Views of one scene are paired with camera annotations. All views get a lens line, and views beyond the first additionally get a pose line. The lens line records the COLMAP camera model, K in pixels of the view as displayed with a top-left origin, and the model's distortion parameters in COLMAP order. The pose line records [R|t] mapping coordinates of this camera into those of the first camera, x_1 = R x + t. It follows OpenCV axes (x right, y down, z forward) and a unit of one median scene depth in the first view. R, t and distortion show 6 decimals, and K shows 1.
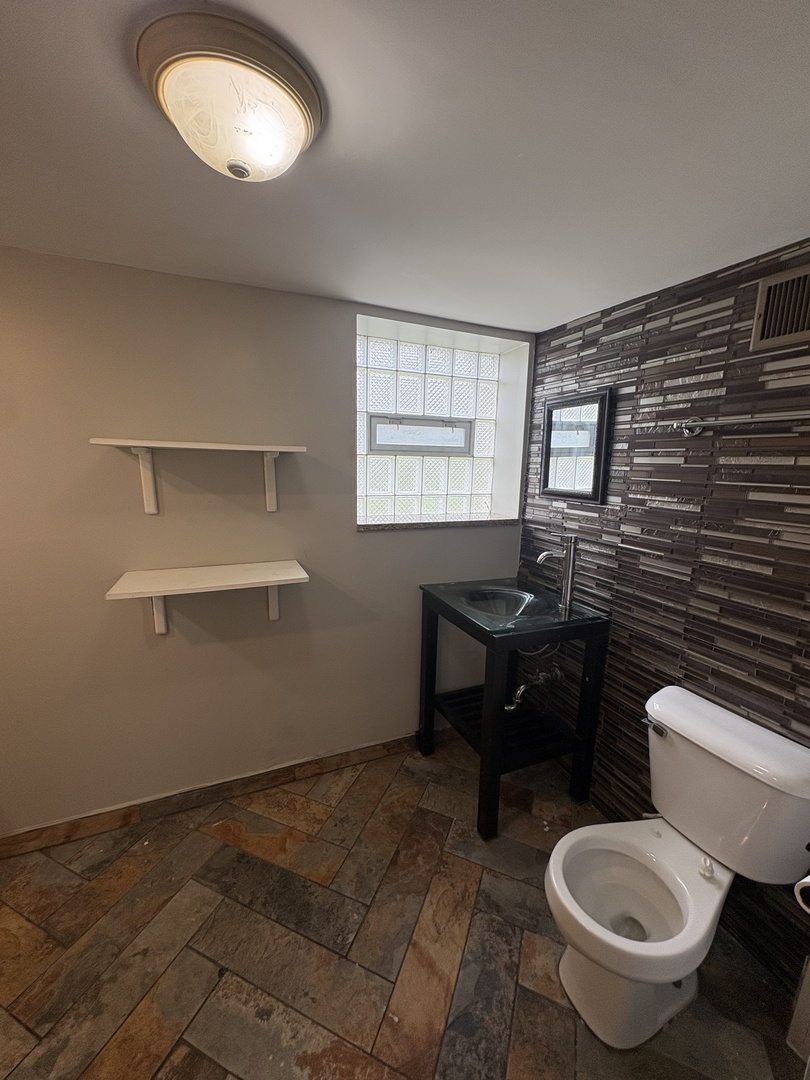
lens RADIAL K [[443.3, 0, 406.7], [0, 443.3, 547.6], [0, 0, 1]] dist [0.010698, -0.001650]
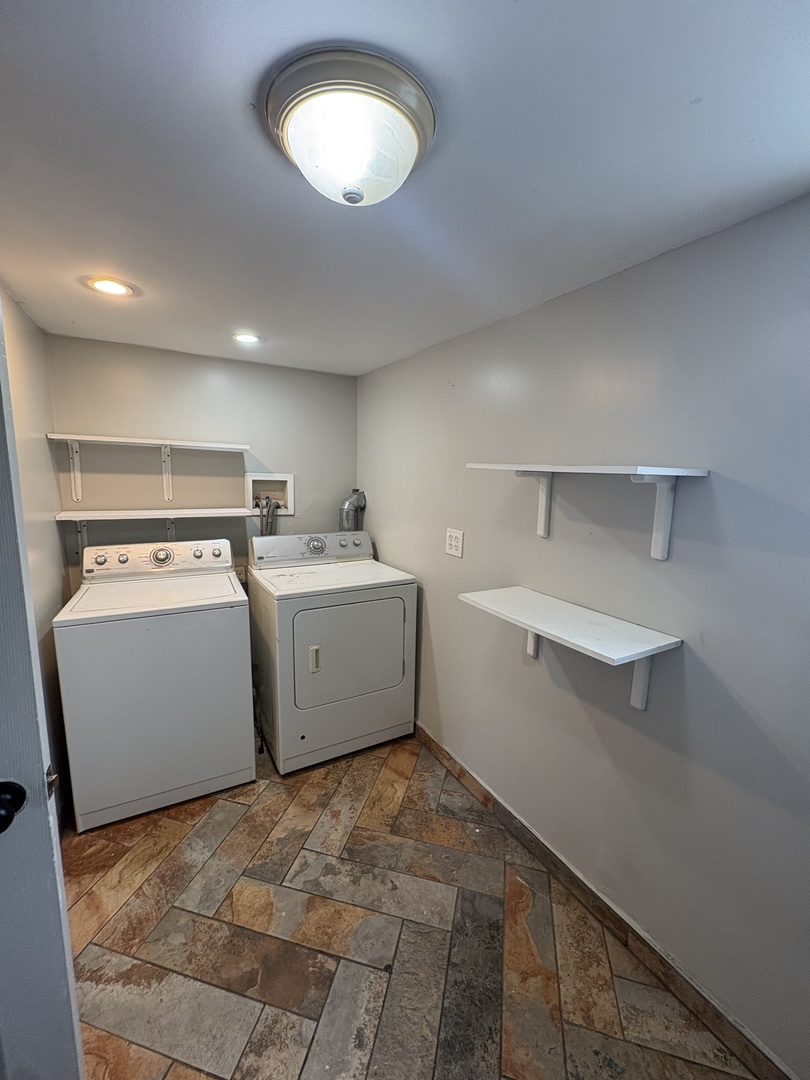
lens RADIAL K [[443.3, 0, 406.0], [0, 443.3, 543.6], [0, 0, 1]] dist [0.010698, -0.001650]
pose [[0.113504, 0.146898, -0.982618, 0.378624], [-0.218614, 0.968463, 0.119529, -0.113096], [0.969188, 0.201247, 0.142039, 0.563621]]
